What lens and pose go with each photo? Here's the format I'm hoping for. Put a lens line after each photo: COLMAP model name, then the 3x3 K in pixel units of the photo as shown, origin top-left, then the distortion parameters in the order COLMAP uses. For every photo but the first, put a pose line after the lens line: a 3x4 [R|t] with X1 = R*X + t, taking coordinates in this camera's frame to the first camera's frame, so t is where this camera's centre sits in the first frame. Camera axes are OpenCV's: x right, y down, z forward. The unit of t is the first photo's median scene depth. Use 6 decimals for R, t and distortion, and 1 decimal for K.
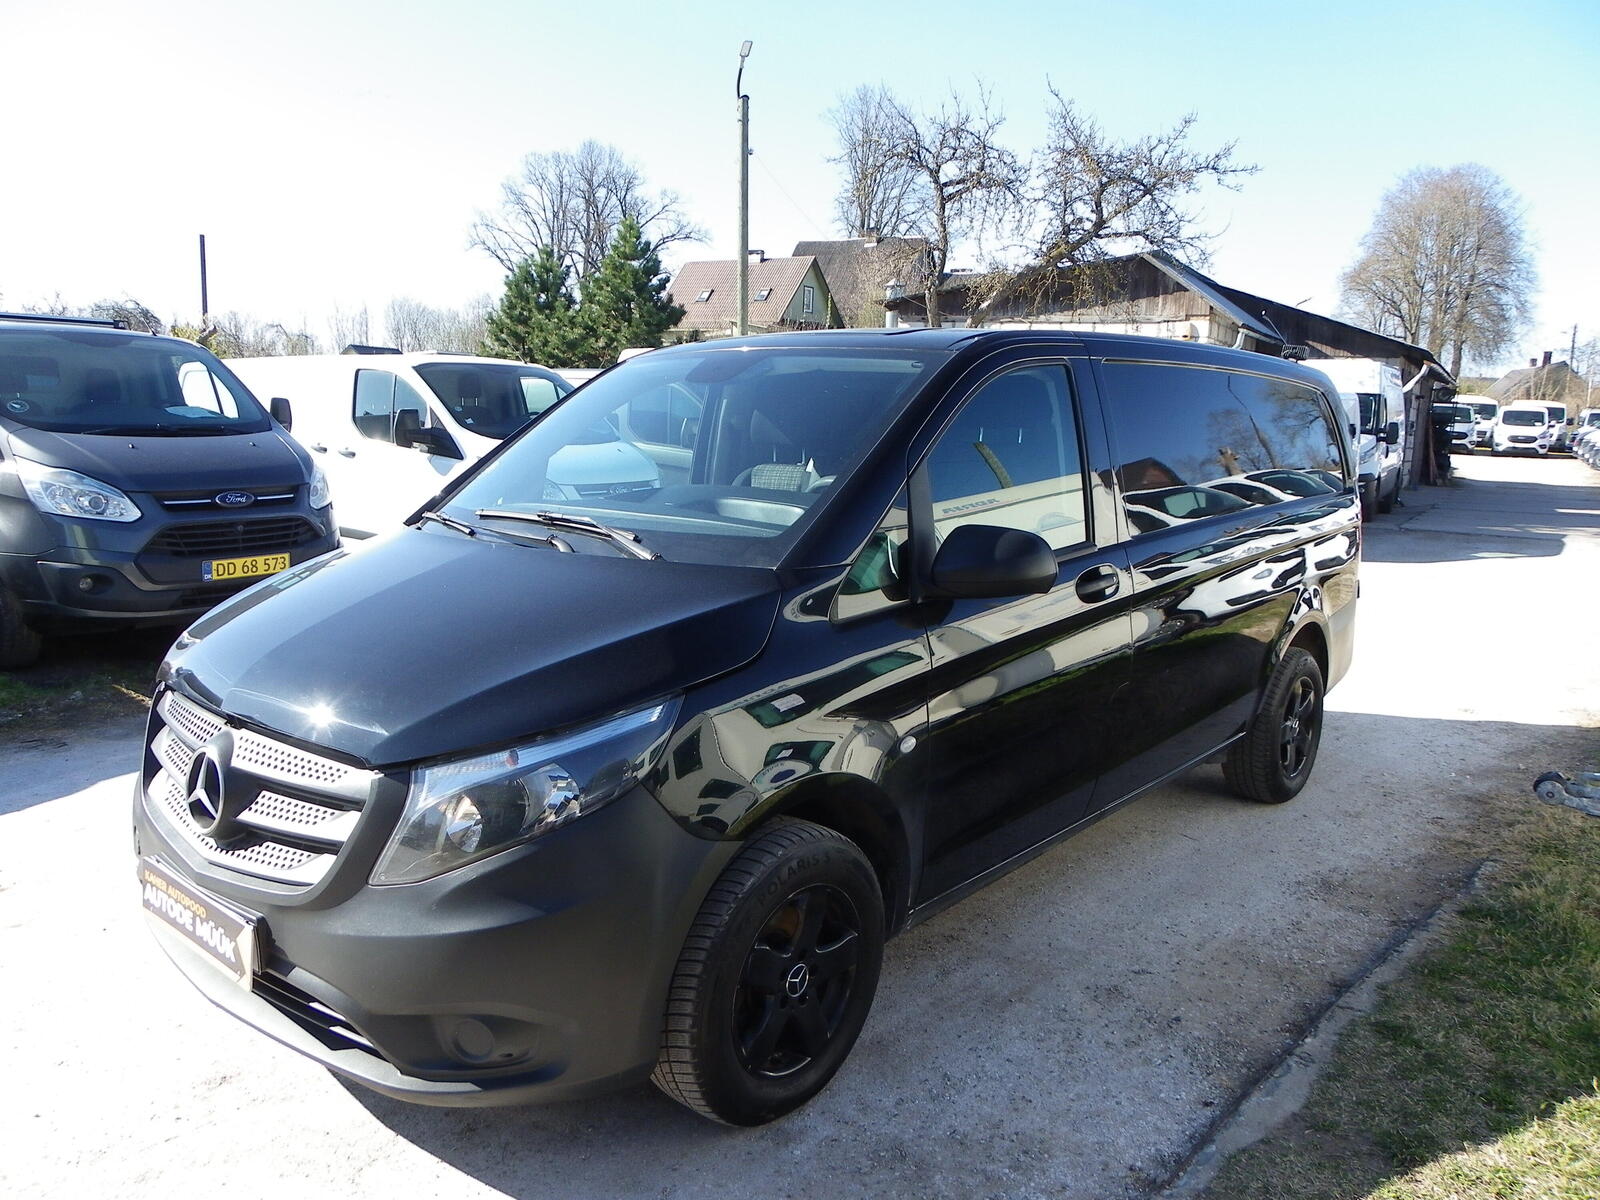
lens RADIAL K [[1251.6, 0, 800.0], [0, 1251.6, 600.0], [0, 0, 1]] dist [-0.018028, 0.008002]
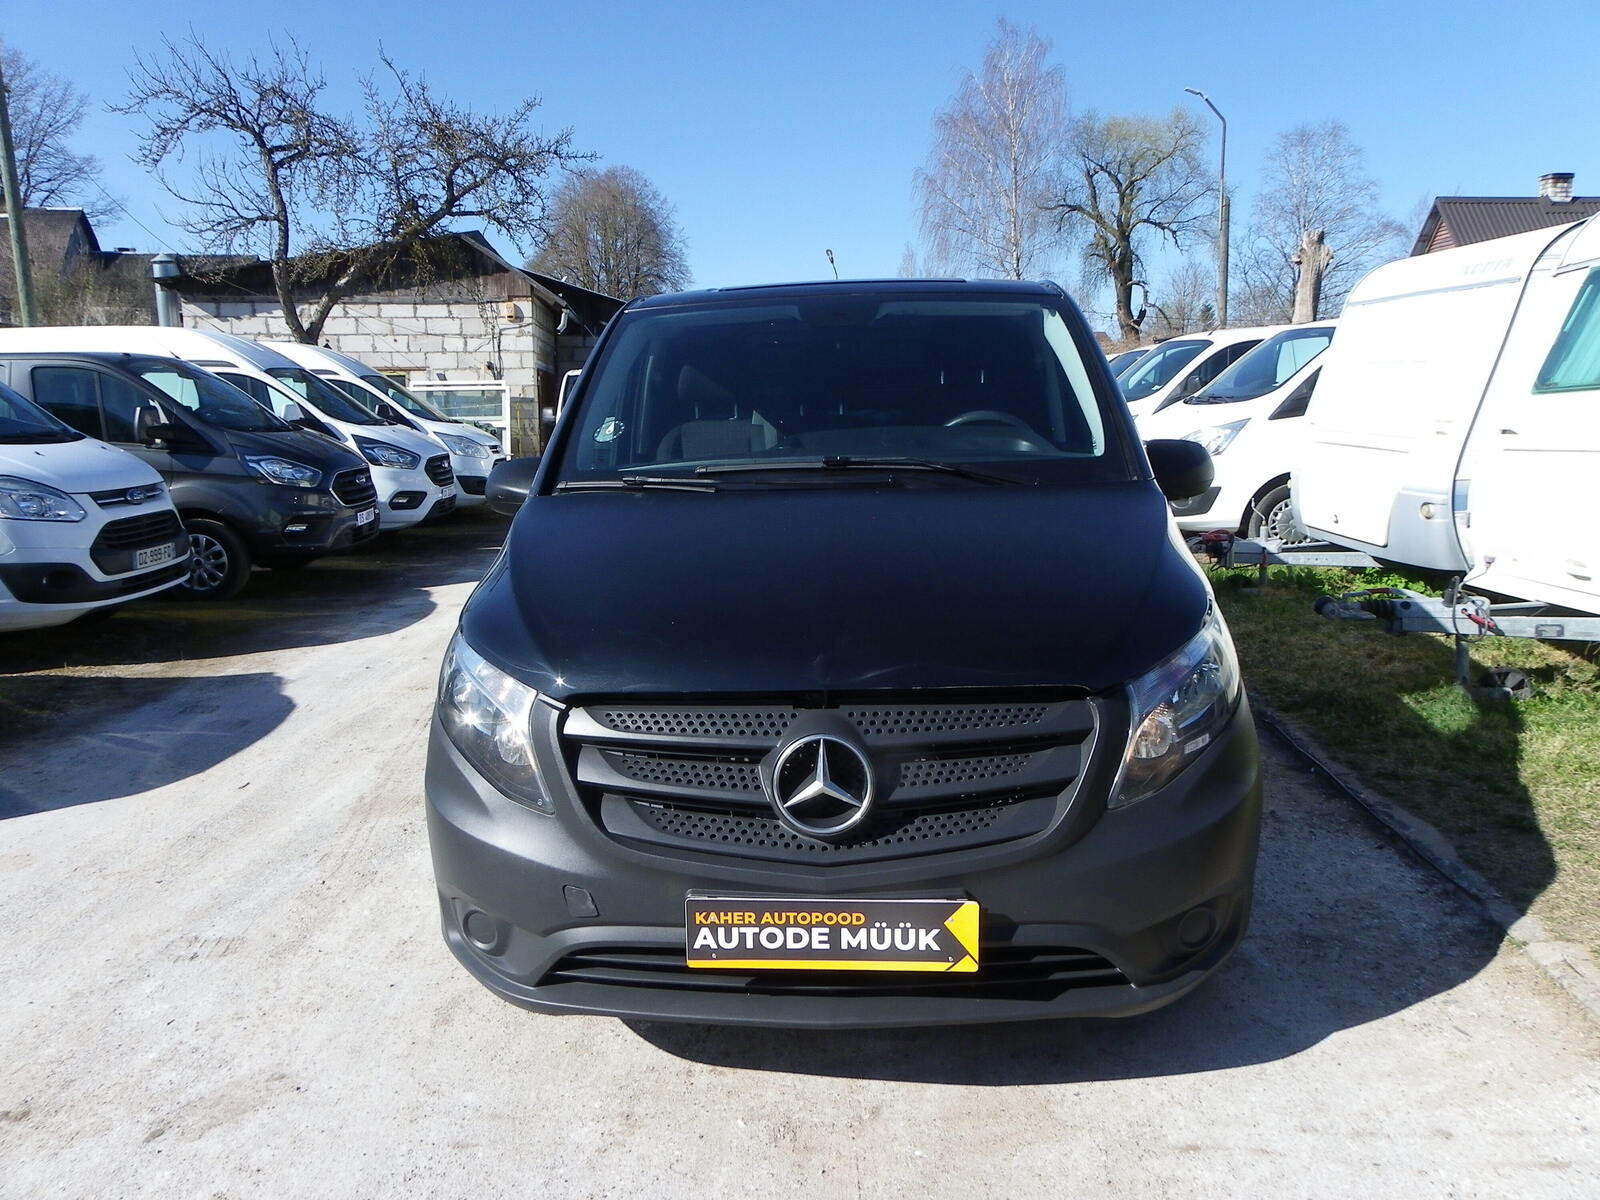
lens RADIAL K [[1251.6, 0, 800.0], [0, 1251.6, 600.0], [0, 0, 1]] dist [-0.018028, 0.008002]
pose [[0.800265, -0.129976, 0.585390, -0.150895], [0.124878, 0.990946, 0.049306, -0.002439], [-0.586499, 0.033644, 0.809251, 0.046572]]
